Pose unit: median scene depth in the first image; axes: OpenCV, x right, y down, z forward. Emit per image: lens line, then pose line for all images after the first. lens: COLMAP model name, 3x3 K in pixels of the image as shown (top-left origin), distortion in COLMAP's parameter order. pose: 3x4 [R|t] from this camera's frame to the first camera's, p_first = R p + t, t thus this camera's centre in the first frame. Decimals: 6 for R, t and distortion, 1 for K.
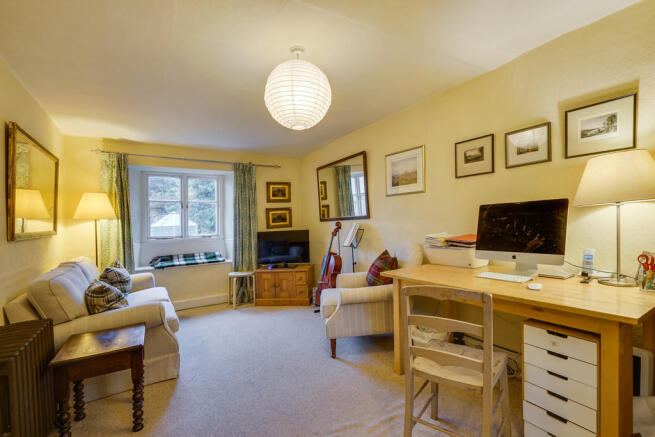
lens RADIAL K [[293.6, 0, 327.5], [0, 293.6, 218.5], [0, 0, 1]] dist [-0.002244, 0.000246]
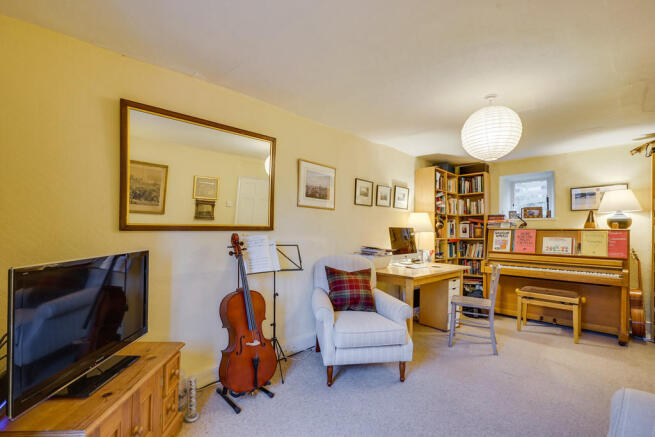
lens RADIAL K [[303.4, 0, 328.0], [0, 303.4, 232.1], [0, 0, 1]] dist [-0.000704, 0.000046]
pose [[-0.209455, 0.025440, 0.977487, -0.874587], [-0.022496, 0.999272, -0.030828, 0.032449], [-0.977559, -0.028447, -0.208730, 1.403456]]
